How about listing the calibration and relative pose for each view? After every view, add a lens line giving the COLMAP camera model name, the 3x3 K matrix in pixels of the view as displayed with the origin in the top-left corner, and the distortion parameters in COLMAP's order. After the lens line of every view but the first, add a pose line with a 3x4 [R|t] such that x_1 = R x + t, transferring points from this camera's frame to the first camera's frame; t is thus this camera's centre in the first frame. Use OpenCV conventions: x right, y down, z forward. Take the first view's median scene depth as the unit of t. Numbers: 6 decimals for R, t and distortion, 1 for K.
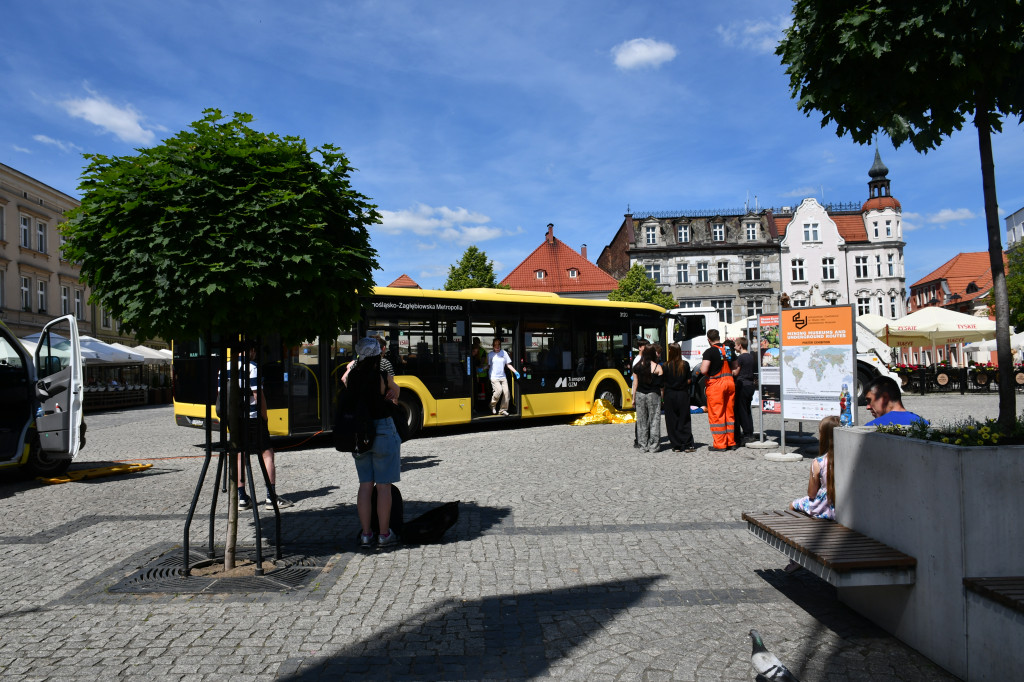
lens RADIAL K [[935.8, 0, 517.9], [0, 935.8, 333.1], [0, 0, 1]] dist [0.001044, 0.000000]
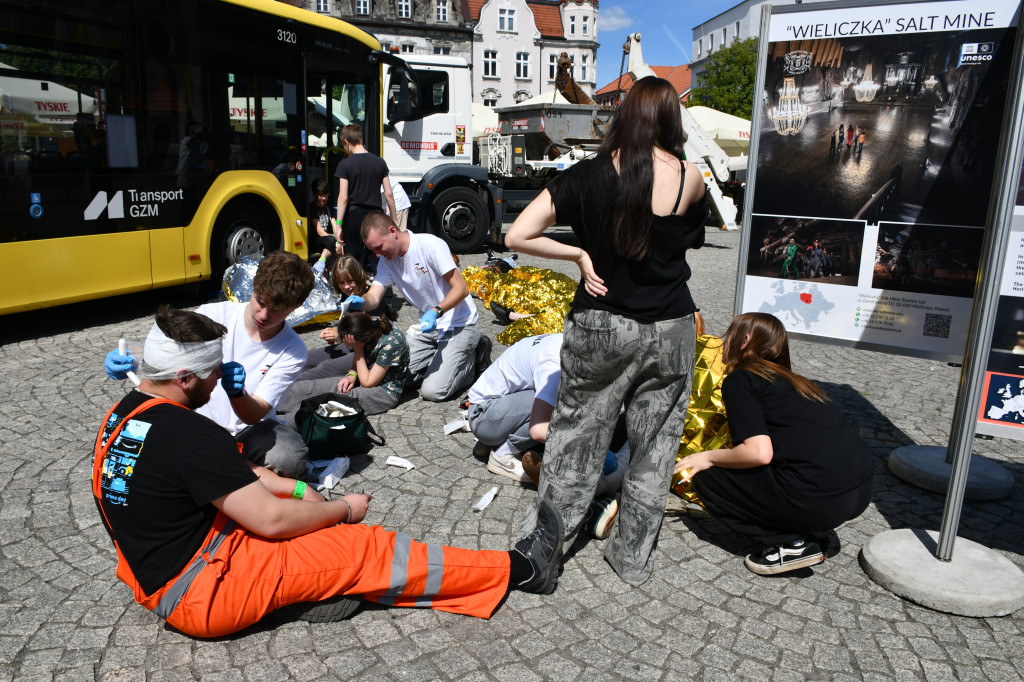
lens RADIAL K [[808.2, 0, 542.3], [0, 808.2, 361.5], [0, 0, 1]] dist [-0.018997, 0.020403]
pose [[0.916968, -0.048759, 0.395970, 0.026430], [-0.058652, 0.965245, 0.254681, 0.008022], [-0.394626, -0.256759, 0.882239, 0.230580]]
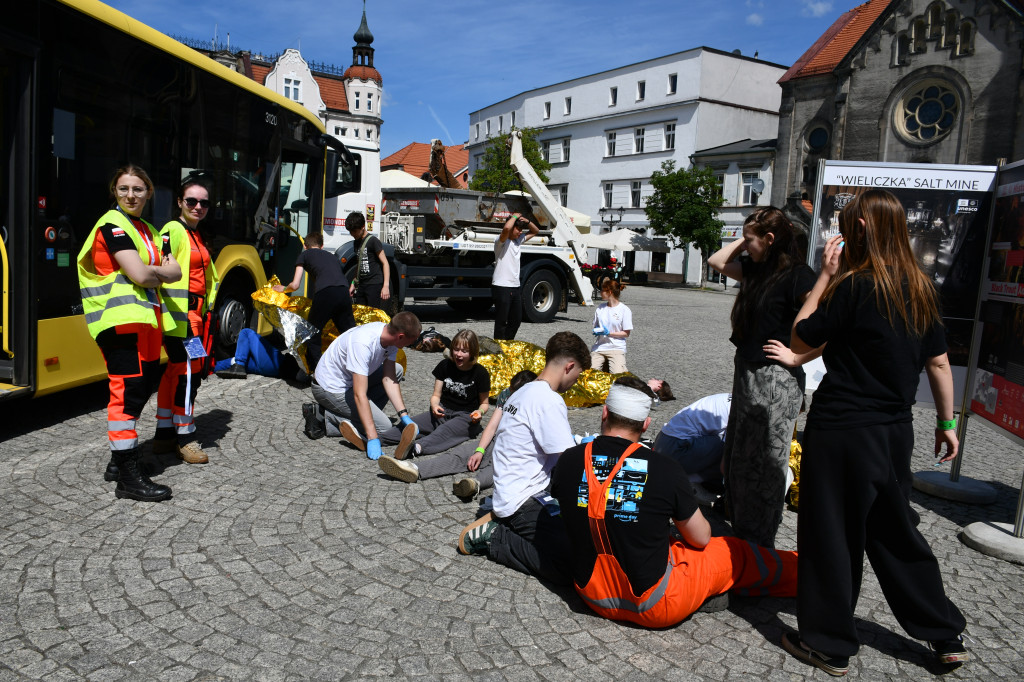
lens RADIAL K [[808.2, 0, 537.0], [0, 808.2, 360.8], [0, 0, 1]] dist [-0.018997, 0.020403]
pose [[0.755200, -0.015378, 0.655314, -0.015404], [-0.107057, 0.983408, 0.146452, 0.008309], [-0.646693, -0.180756, 0.741023, 0.237506]]
